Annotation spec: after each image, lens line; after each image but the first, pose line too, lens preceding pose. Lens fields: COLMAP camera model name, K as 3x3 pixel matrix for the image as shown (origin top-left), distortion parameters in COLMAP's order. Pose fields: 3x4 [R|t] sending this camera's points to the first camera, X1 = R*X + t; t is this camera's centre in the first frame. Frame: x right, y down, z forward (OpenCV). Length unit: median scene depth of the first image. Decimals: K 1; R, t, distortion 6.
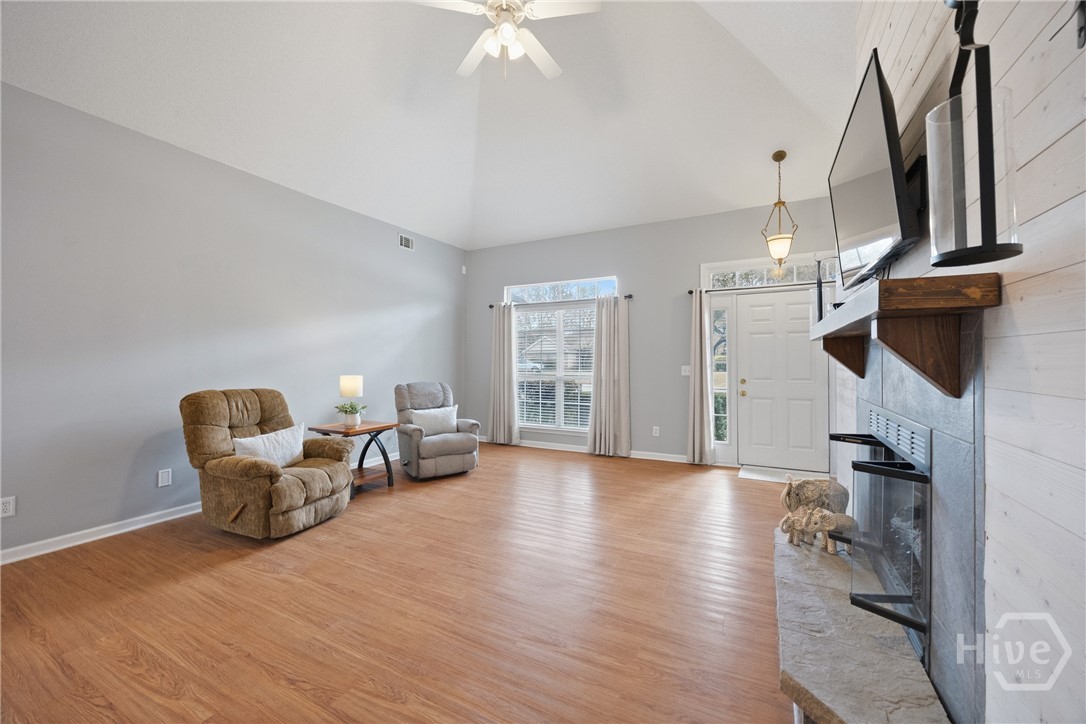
lens RADIAL K [[420.7, 0, 543.0], [0, 420.7, 362.0], [0, 0, 1]] dist [-0.002190, -0.000060]
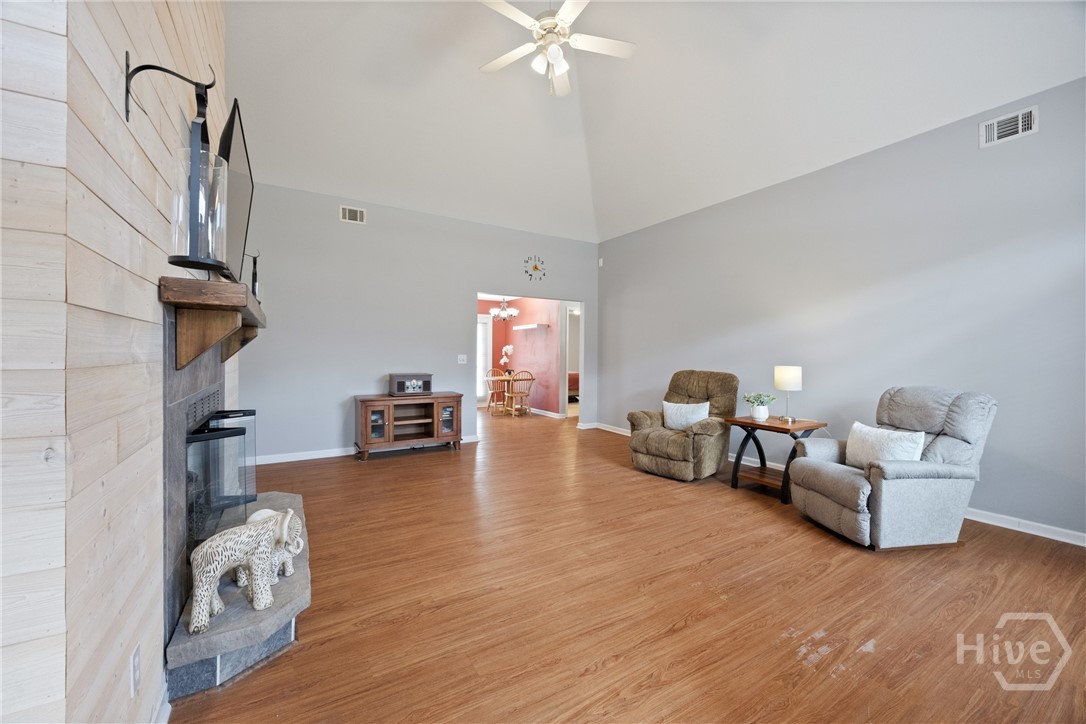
lens RADIAL K [[420.7, 0, 543.0], [0, 420.7, 362.0], [0, 0, 1]] dist [-0.002190, -0.000060]
pose [[-0.505860, 0.017960, -0.862429, 0.623770], [-0.006465, 0.999676, 0.024610, 0.005023], [0.862591, 0.018025, -0.505580, 1.096929]]
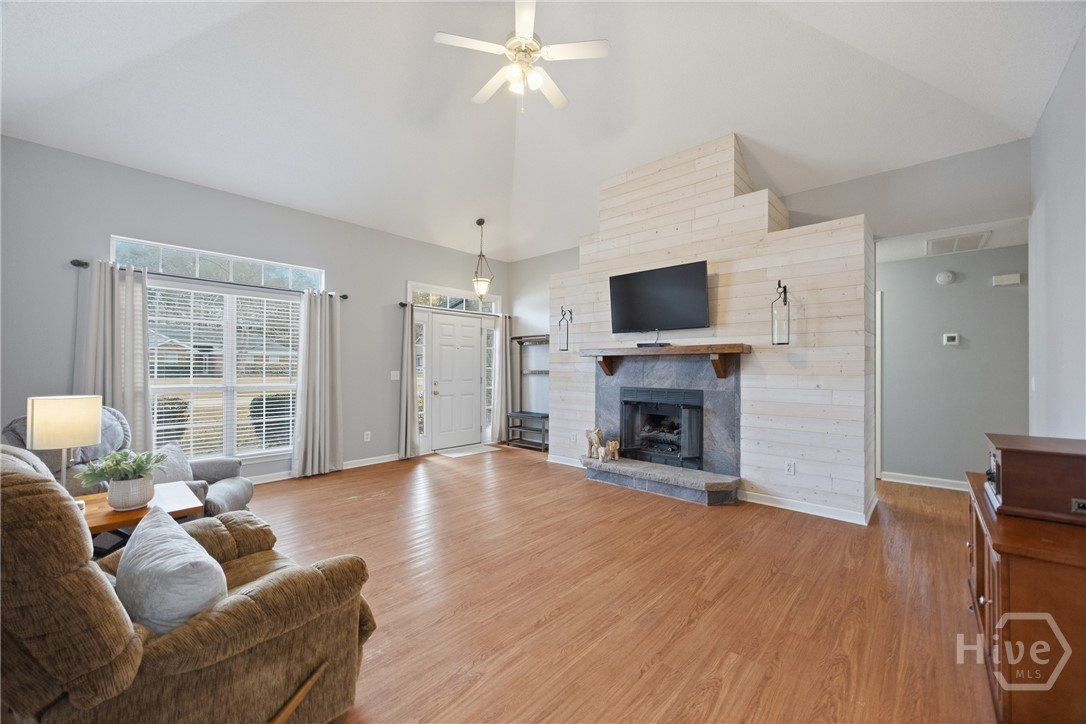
lens RADIAL K [[422.0, 0, 544.8], [0, 422.0, 366.4], [0, 0, 1]] dist [-0.001949, -0.000062]
pose [[0.250819, 0.007526, 0.968005, -0.813866], [-0.003550, 0.999970, -0.006855, 0.004938], [-0.968027, -0.001717, 0.250839, 0.467243]]
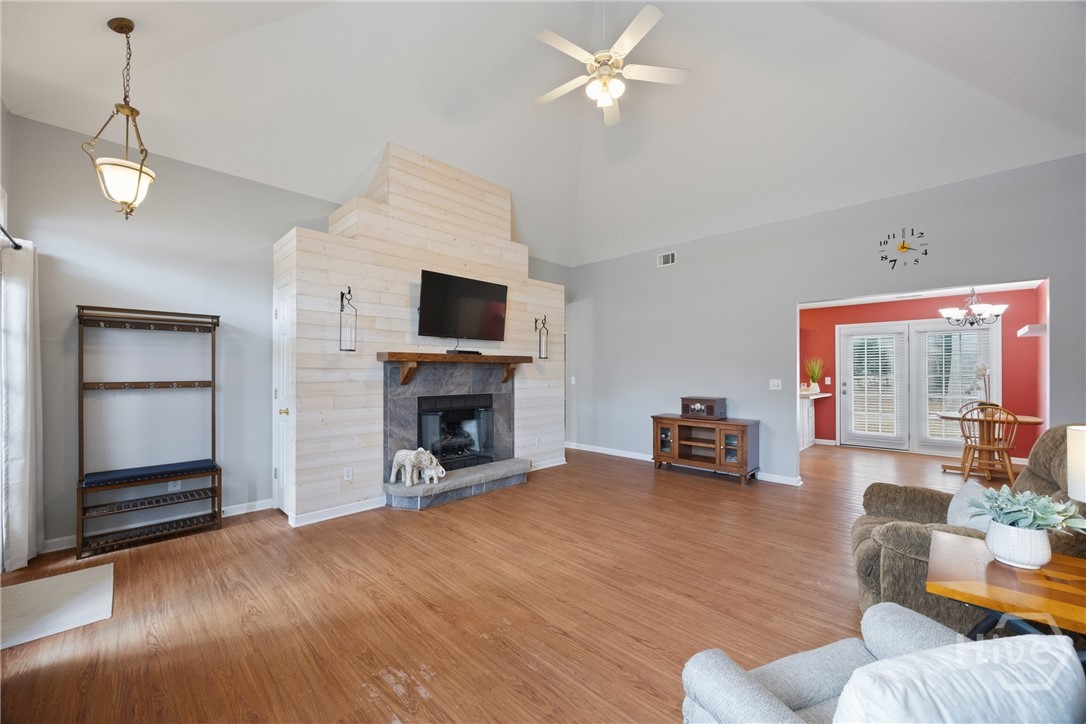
lens RADIAL K [[420.4, 0, 542.9], [0, 420.4, 374.3], [0, 0, 1]] dist [-0.001877, -0.000012]
pose [[-0.959448, 0.002135, 0.281878, -0.173630], [0.003933, 0.999975, 0.005812, -0.007519], [-0.281859, 0.006685, -0.959433, 1.507884]]
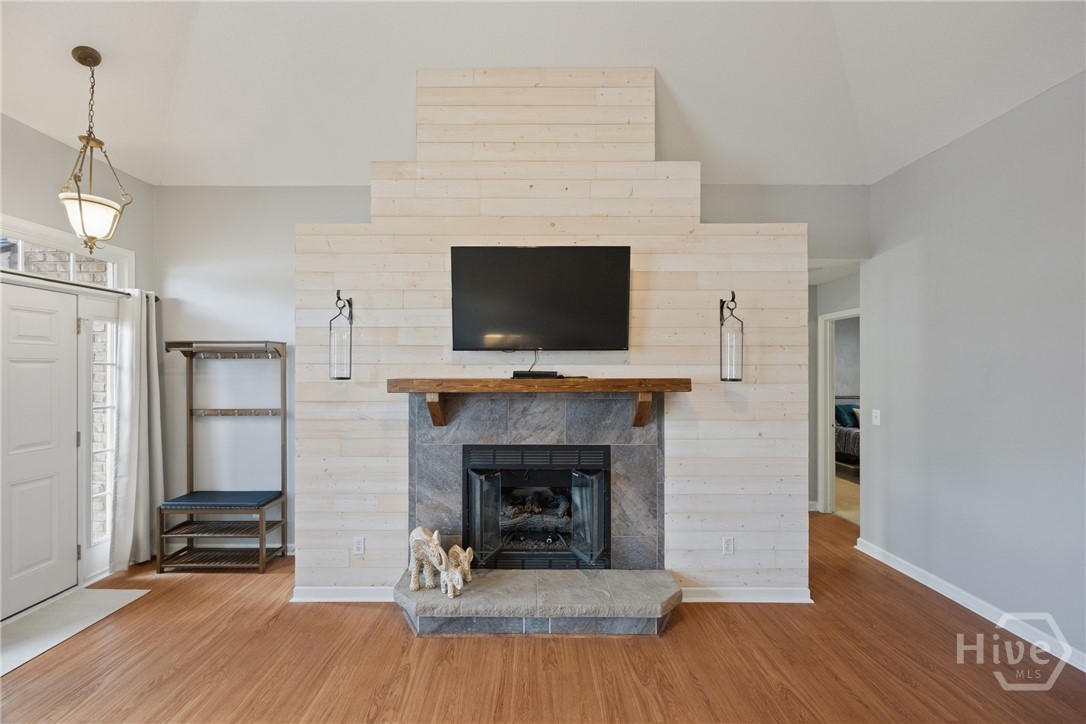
lens RADIAL K [[432.6, 0, 530.1], [0, 432.6, 371.3], [0, 0, 1]] dist [-0.003457, -0.000217]
pose [[-0.462874, 0.003156, 0.886418, -0.249174], [0.002788, 0.999994, -0.002104, -0.065017], [-0.886420, 0.001498, -0.462880, 0.796185]]
